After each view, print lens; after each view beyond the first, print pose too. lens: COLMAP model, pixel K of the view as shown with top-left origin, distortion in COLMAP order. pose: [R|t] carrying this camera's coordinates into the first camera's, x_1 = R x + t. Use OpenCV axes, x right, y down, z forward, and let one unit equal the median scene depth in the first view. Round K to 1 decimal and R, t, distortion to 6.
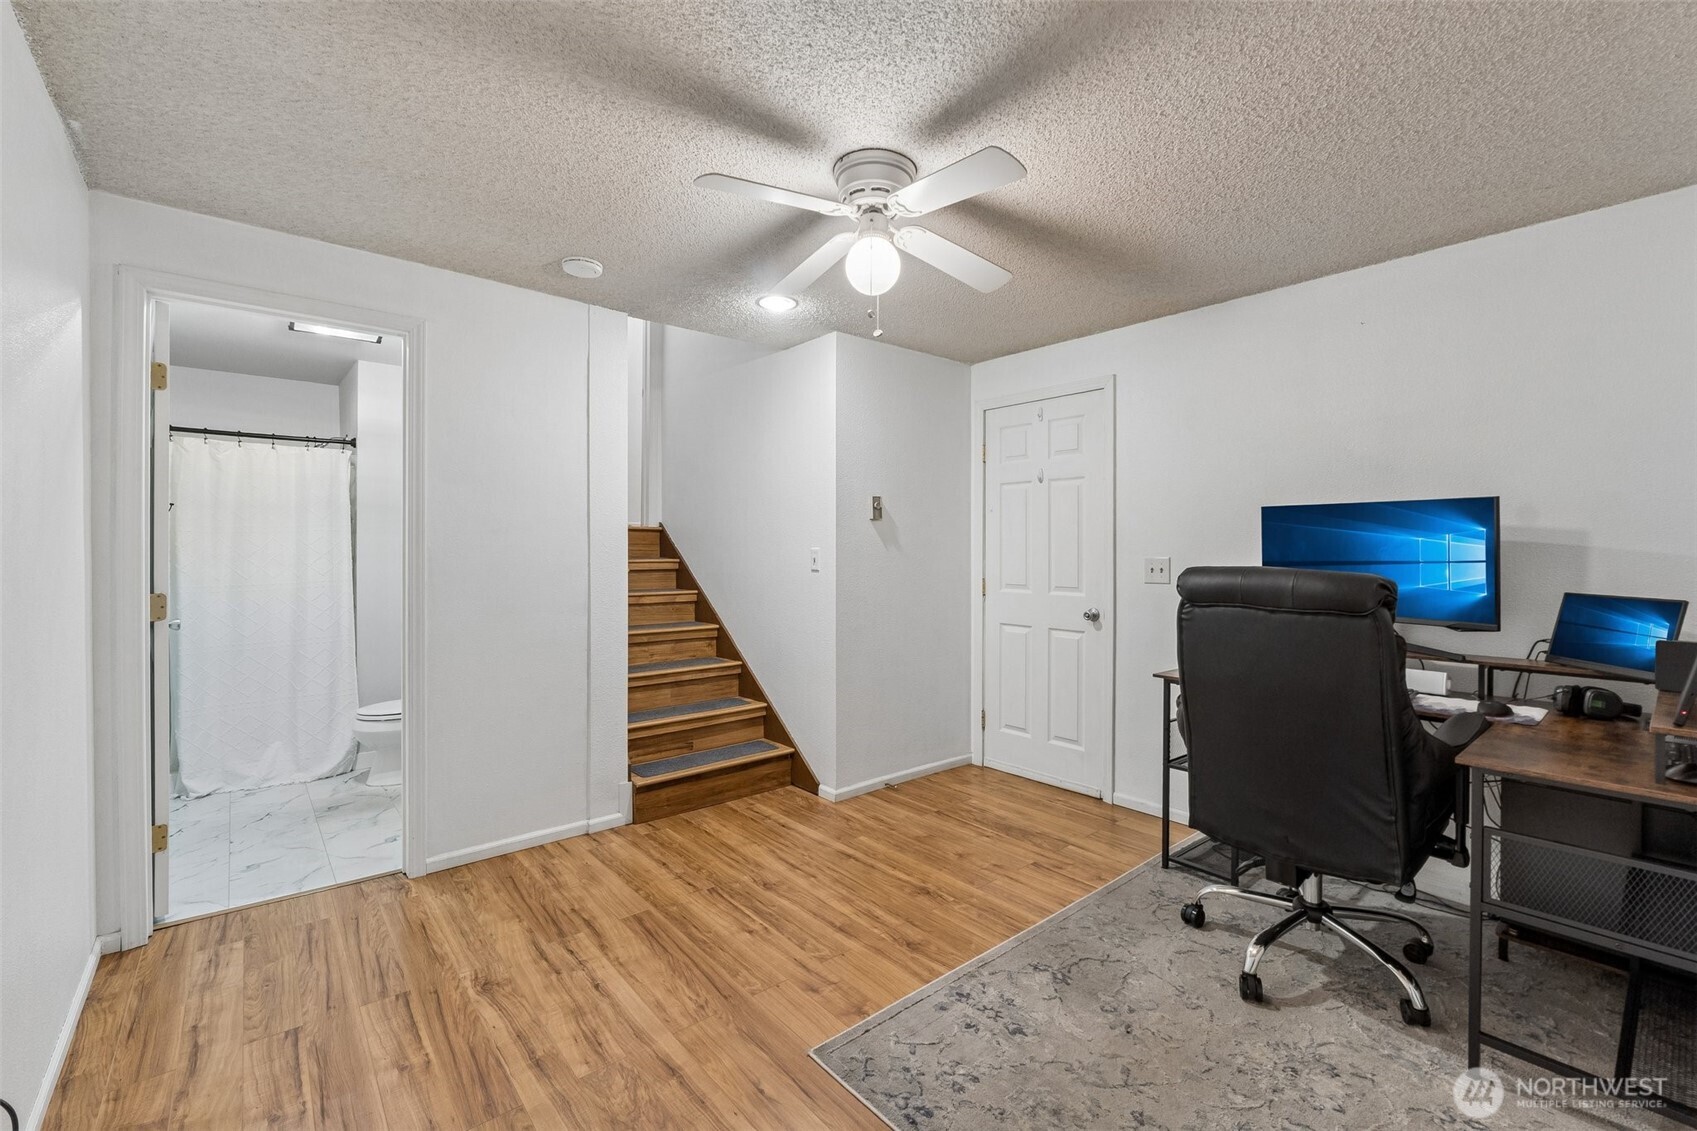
lens RADIAL K [[717.0, 0, 846.1], [0, 717.0, 555.5], [0, 0, 1]] dist [-0.009255, -0.000158]
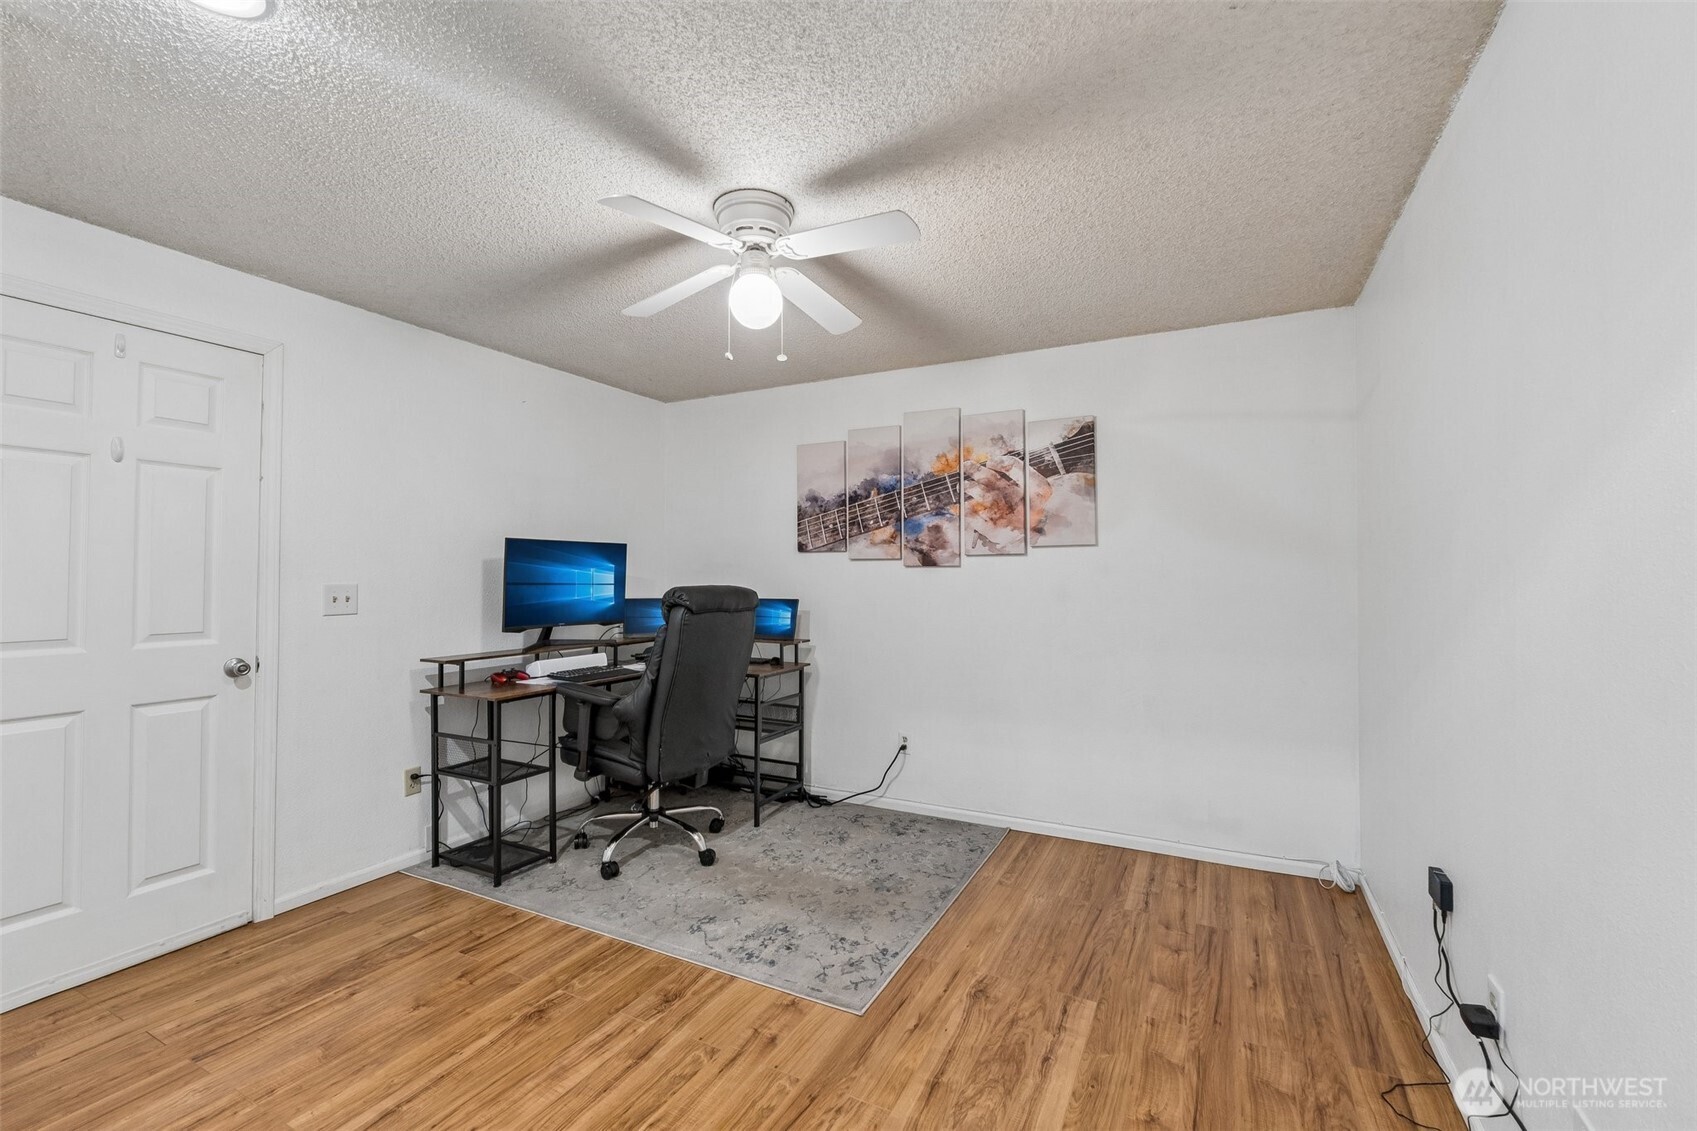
lens RADIAL K [[709.7, 0, 870.1], [0, 709.7, 570.6], [0, 0, 1]] dist [0.000871, -0.000028]
pose [[-0.409463, 0.006661, 0.912302, -0.750803], [0.004670, 0.999976, -0.005205, -0.008107], [-0.912315, 0.002129, -0.409484, 0.986762]]
